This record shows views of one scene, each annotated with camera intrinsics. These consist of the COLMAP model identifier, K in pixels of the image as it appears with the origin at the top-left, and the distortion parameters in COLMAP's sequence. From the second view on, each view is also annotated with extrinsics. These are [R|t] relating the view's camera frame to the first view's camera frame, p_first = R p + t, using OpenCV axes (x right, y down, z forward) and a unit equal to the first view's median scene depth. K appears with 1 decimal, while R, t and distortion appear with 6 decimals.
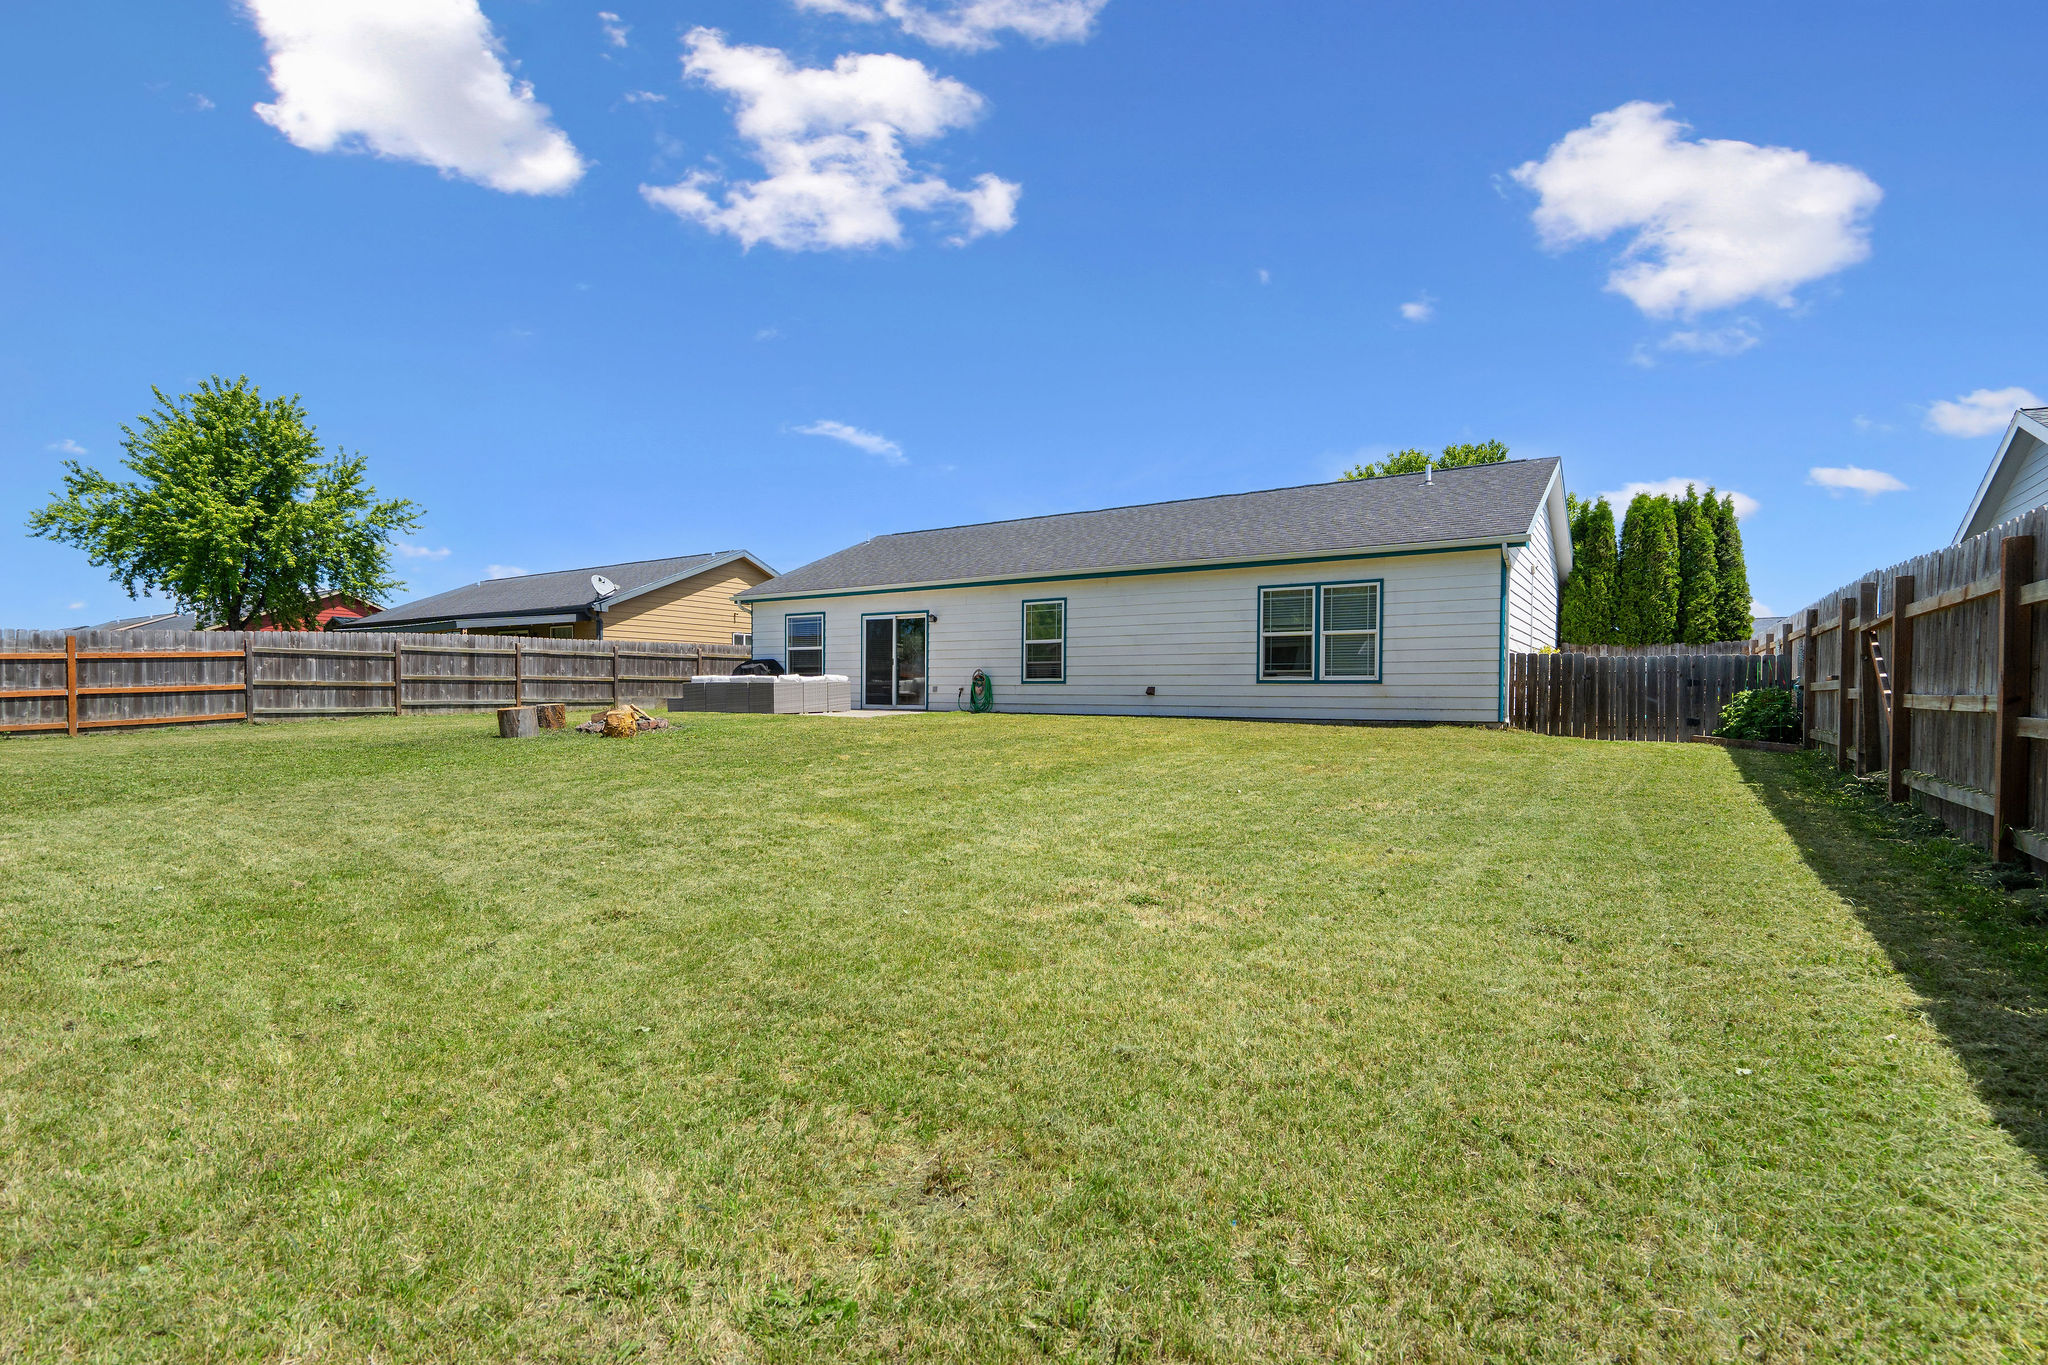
lens RADIAL K [[934.0, 0, 1017.4], [0, 934.0, 688.8], [0, 0, 1]] dist [-0.001103, 0.000877]
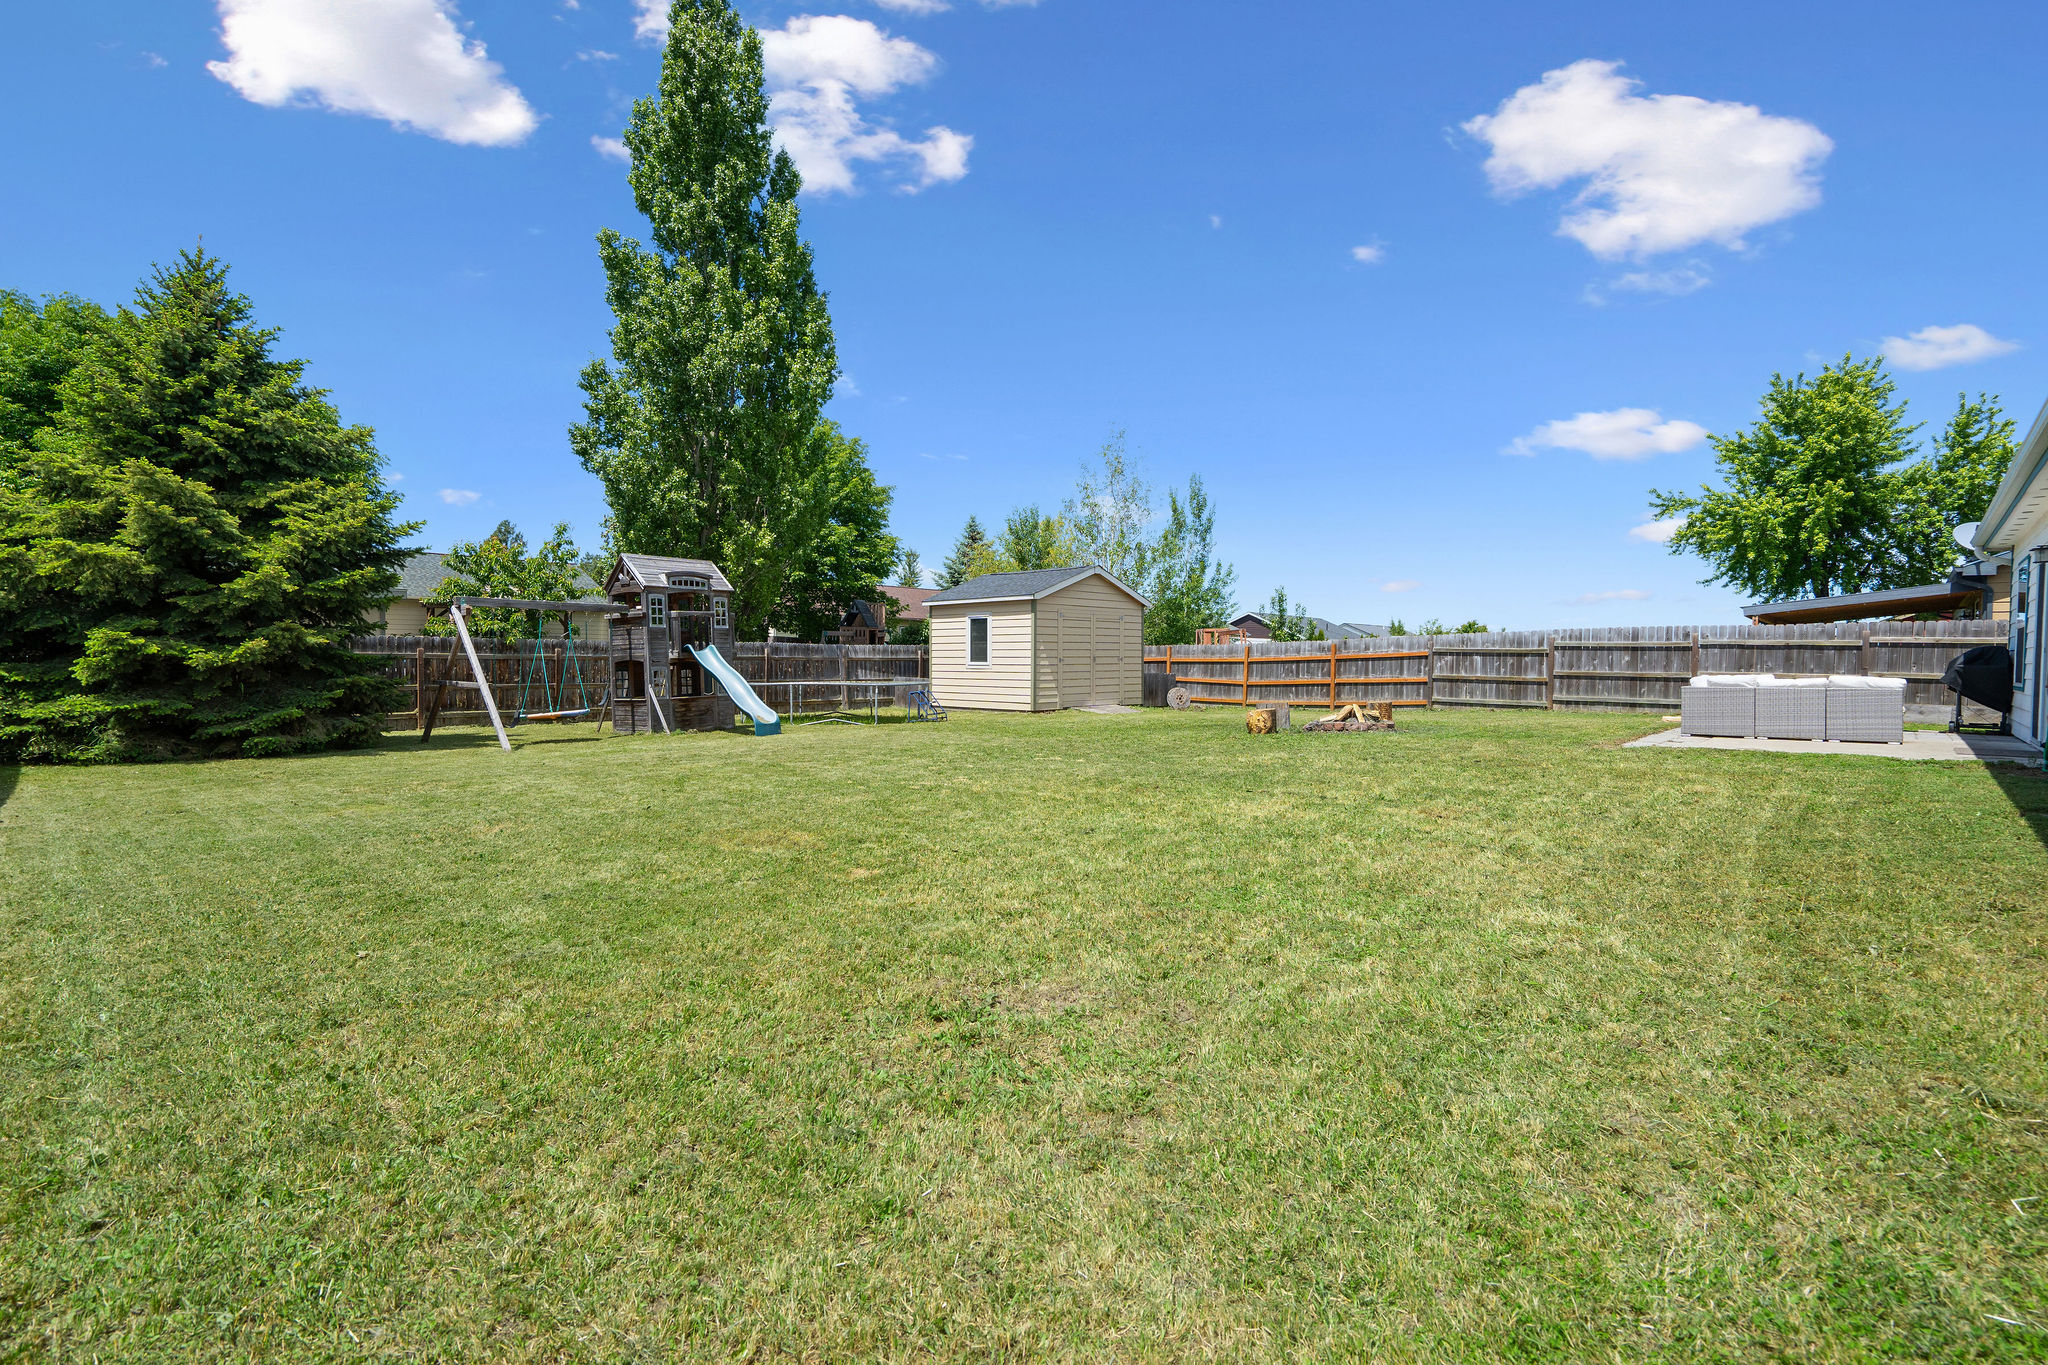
lens RADIAL K [[934.0, 0, 1022.4], [0, 934.0, 675.4], [0, 0, 1]] dist [-0.001103, 0.000877]
pose [[-0.170858, 0.009710, -0.985248, 0.455005], [-0.014791, 0.999813, 0.012418, -0.014027], [0.985185, 0.016694, -0.170683, 0.625519]]
